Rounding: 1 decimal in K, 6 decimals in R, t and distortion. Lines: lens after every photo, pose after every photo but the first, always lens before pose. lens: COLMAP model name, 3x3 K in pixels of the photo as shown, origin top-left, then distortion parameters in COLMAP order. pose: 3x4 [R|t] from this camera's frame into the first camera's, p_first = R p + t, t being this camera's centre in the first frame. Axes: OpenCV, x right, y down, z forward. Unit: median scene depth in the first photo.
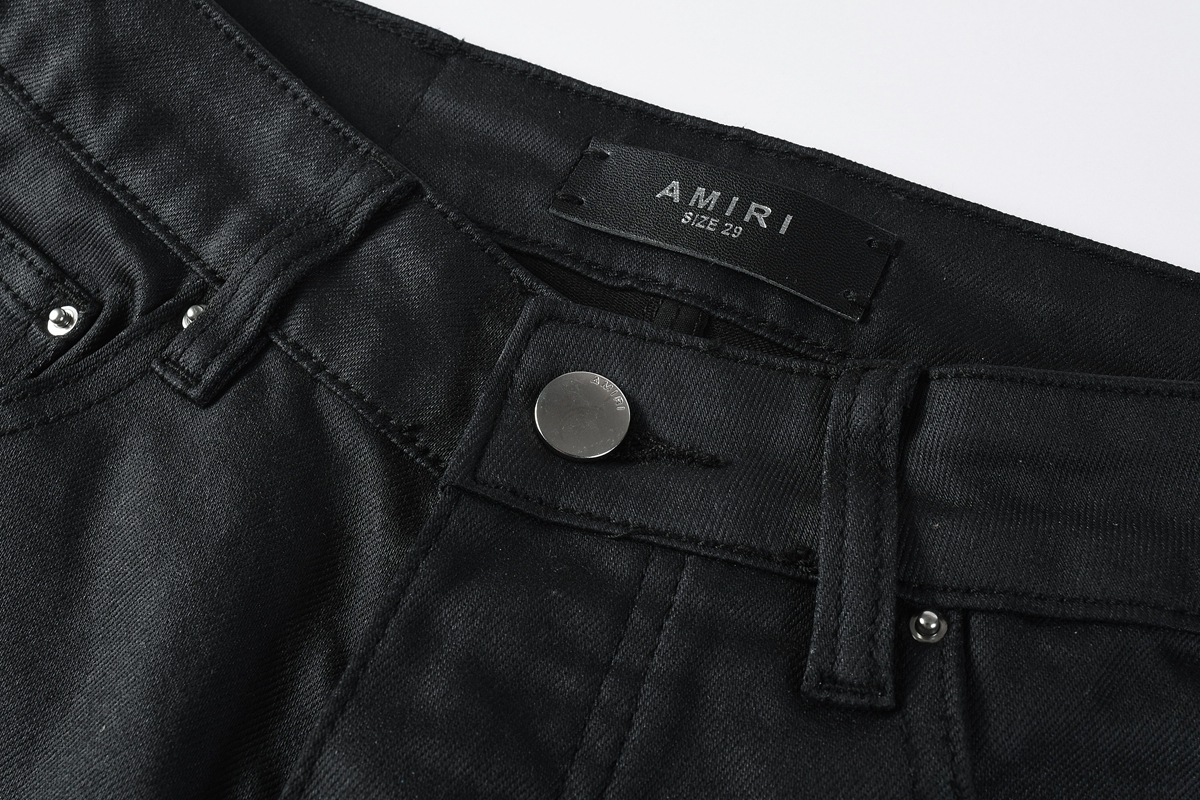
lens RADIAL K [[1428.7, 0, 600.0], [0, 1428.7, 400.0], [0, 0, 1]] dist [0.020953, 0.014402]
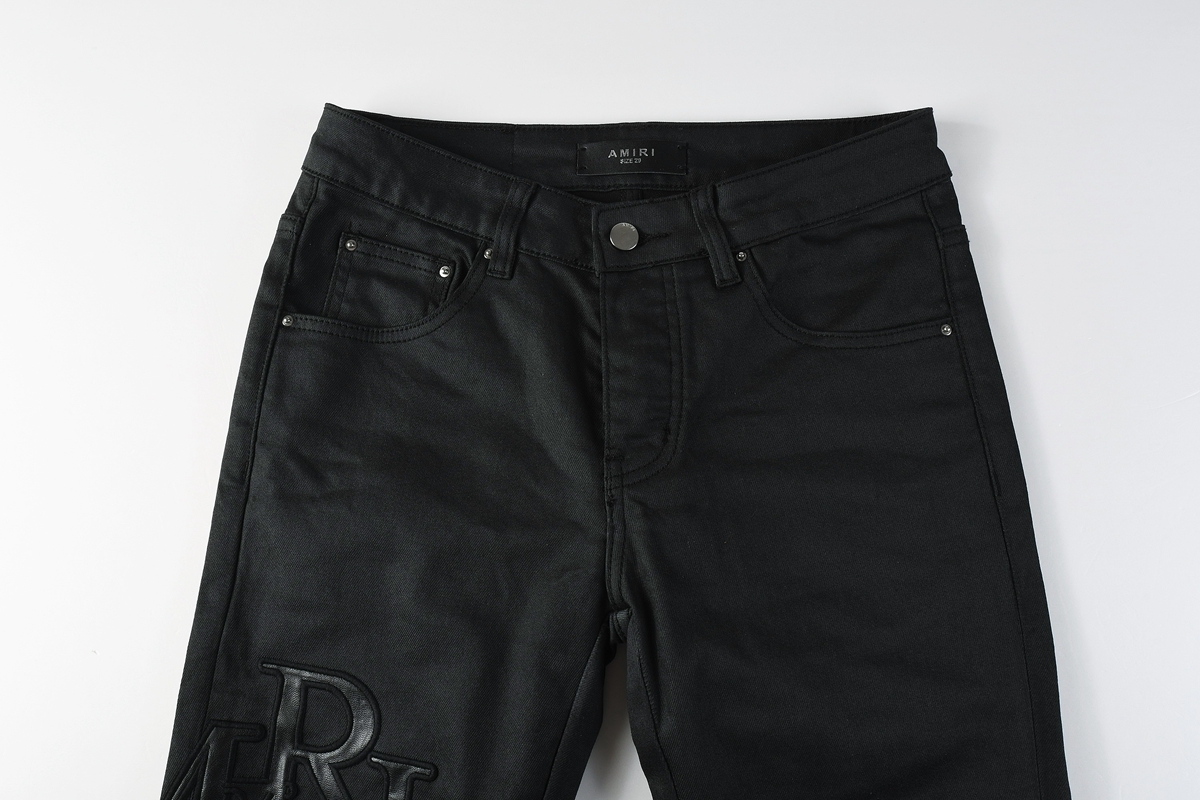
lens RADIAL K [[811.8, 0, 600.0], [0, 811.8, 400.0], [0, 0, 1]] dist [-0.026429, -0.000161]
pose [[0.907889, -0.411158, 0.081773, -0.347511], [0.365579, 0.871991, 0.325552, -0.271995], [-0.205159, -0.265670, 0.941981, -0.802906]]
